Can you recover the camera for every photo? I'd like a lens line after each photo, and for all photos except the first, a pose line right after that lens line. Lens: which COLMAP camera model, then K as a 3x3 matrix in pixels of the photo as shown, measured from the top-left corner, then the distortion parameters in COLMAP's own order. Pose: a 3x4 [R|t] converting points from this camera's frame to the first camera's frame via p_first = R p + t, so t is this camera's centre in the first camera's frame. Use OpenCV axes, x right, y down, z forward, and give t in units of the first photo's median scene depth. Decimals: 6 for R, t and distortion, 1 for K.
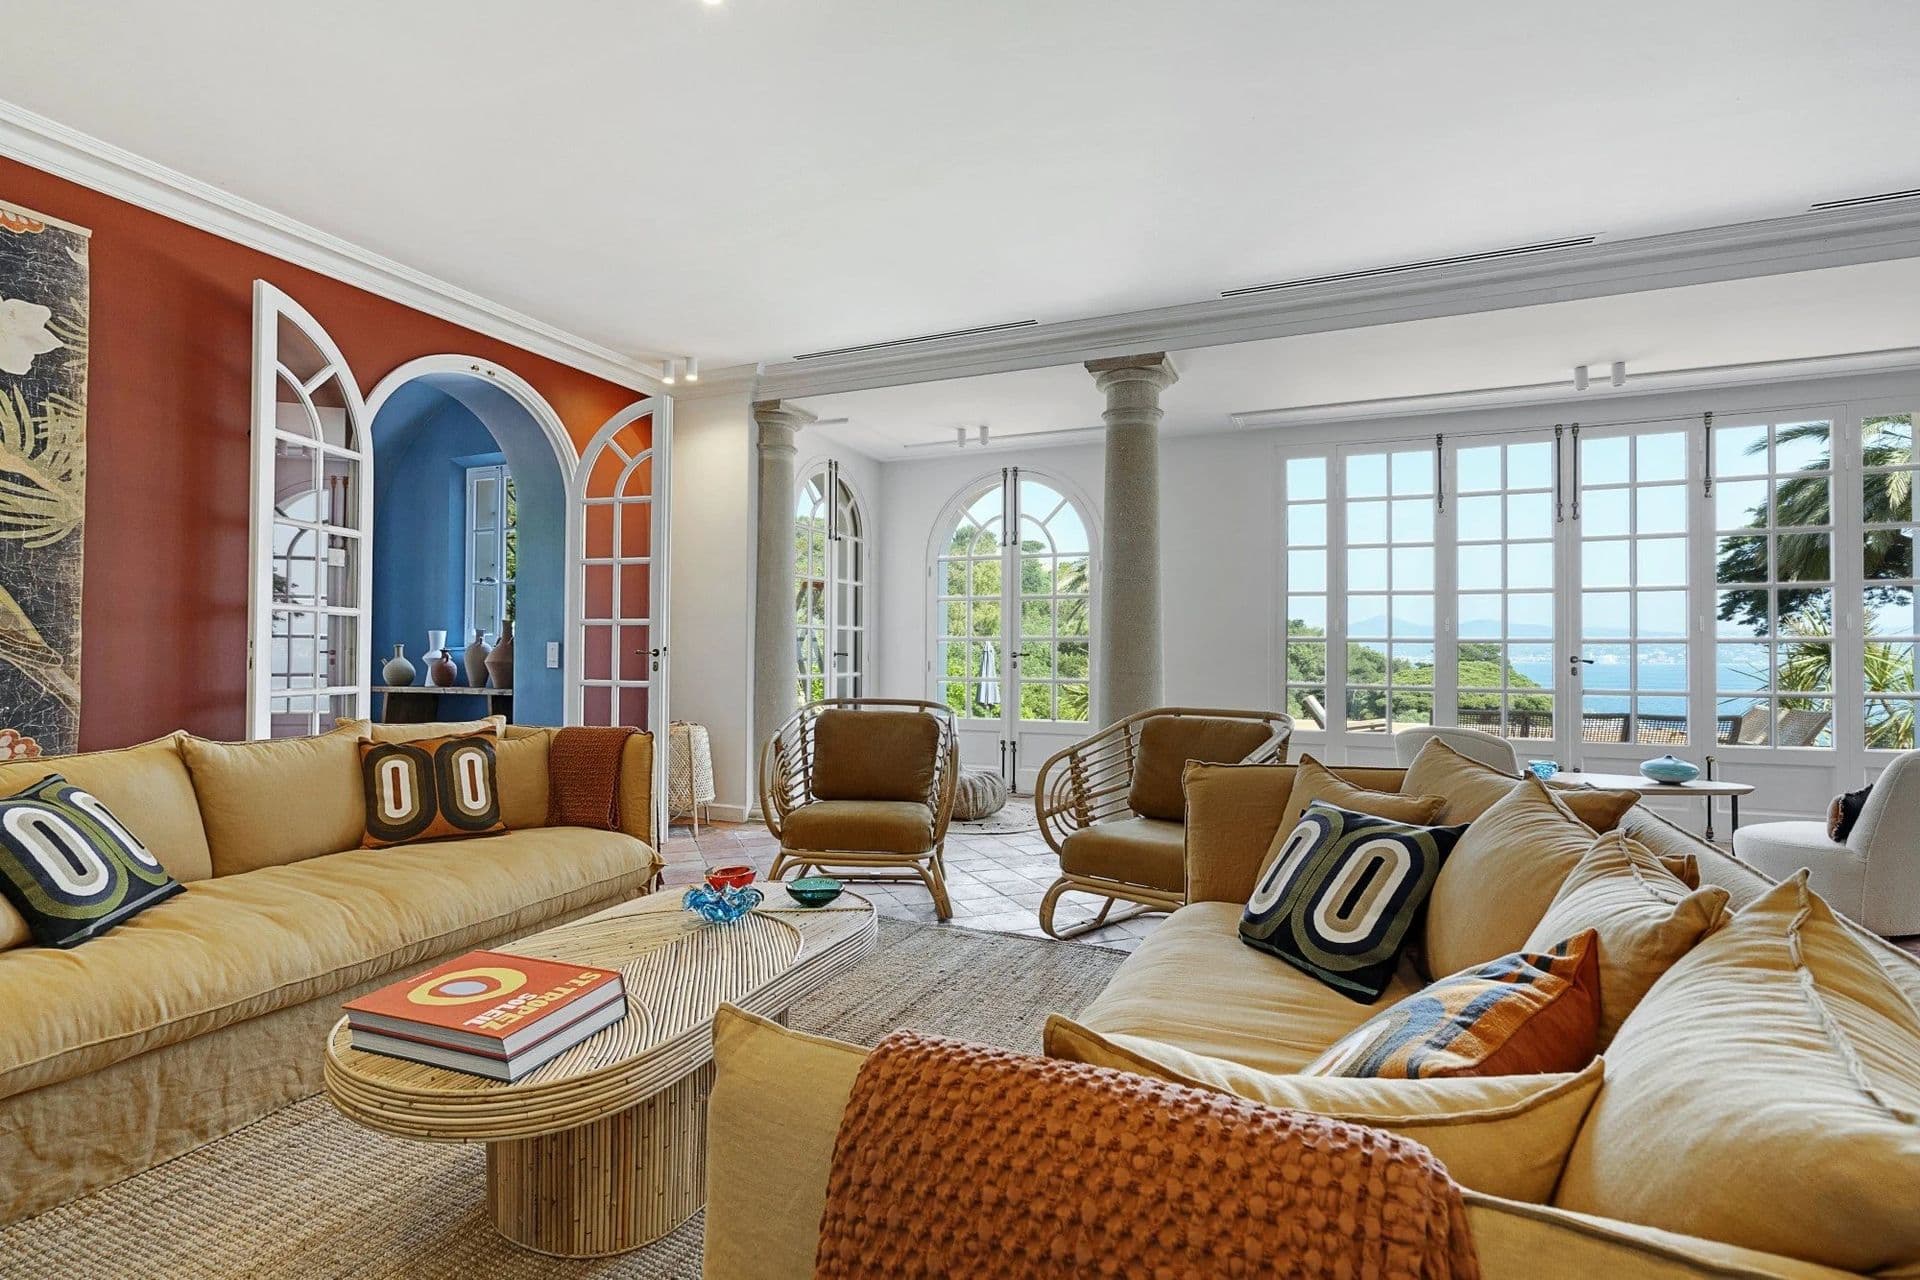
lens RADIAL K [[883.2, 0, 960.0], [0, 883.2, 640.0], [0, 0, 1]] dist [-0.032813, 0.000312]
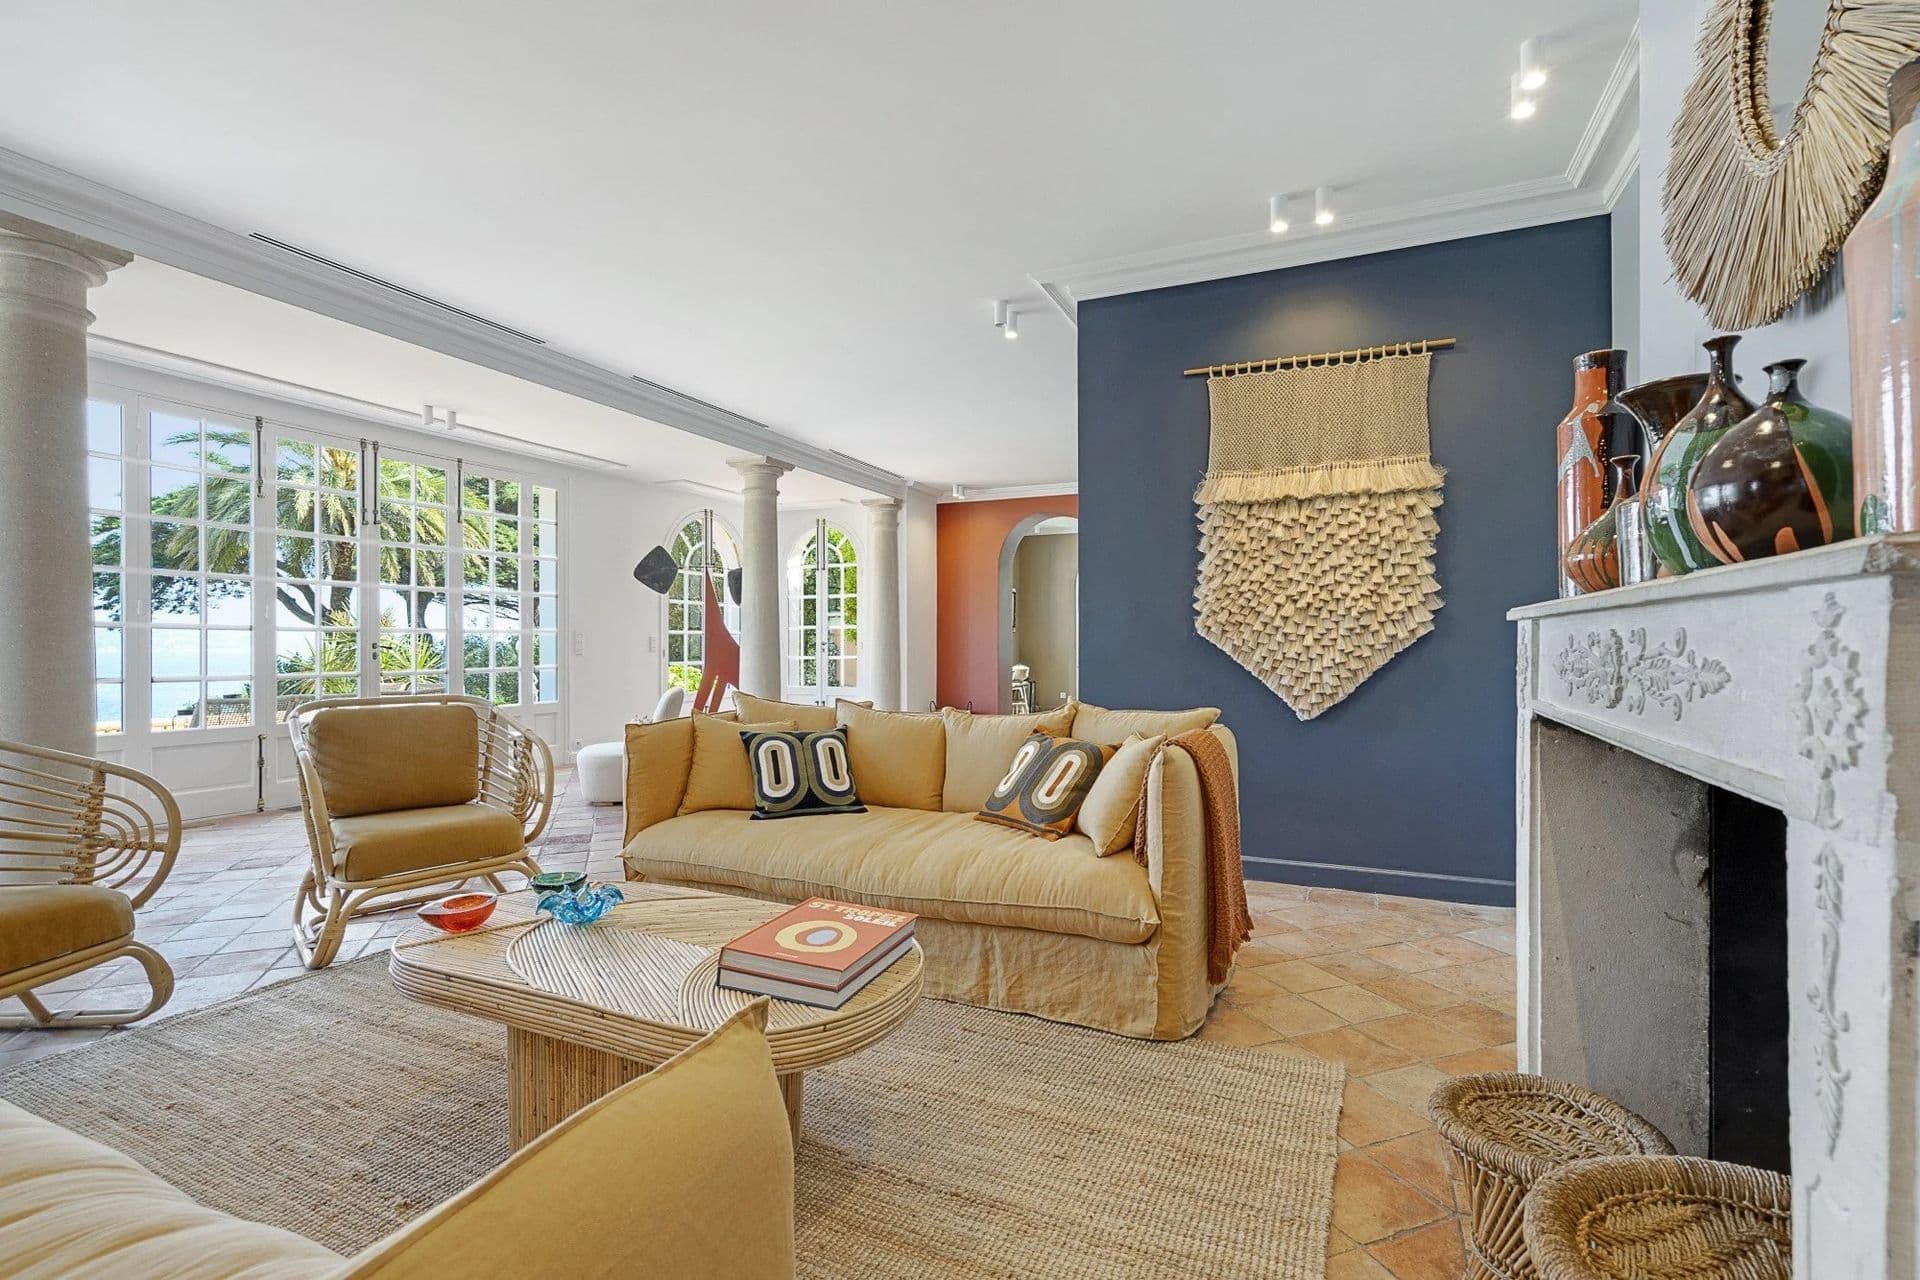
lens RADIAL K [[875.9, 0, 960.0], [0, 875.9, 640.0], [0, 0, 1]] dist [-0.000124, -0.000037]
pose [[0.023296, 0.000115, 0.999729, -0.769941], [-0.015526, 0.999879, 0.000246, -0.000201], [-0.999608, -0.015528, 0.023295, 0.351908]]
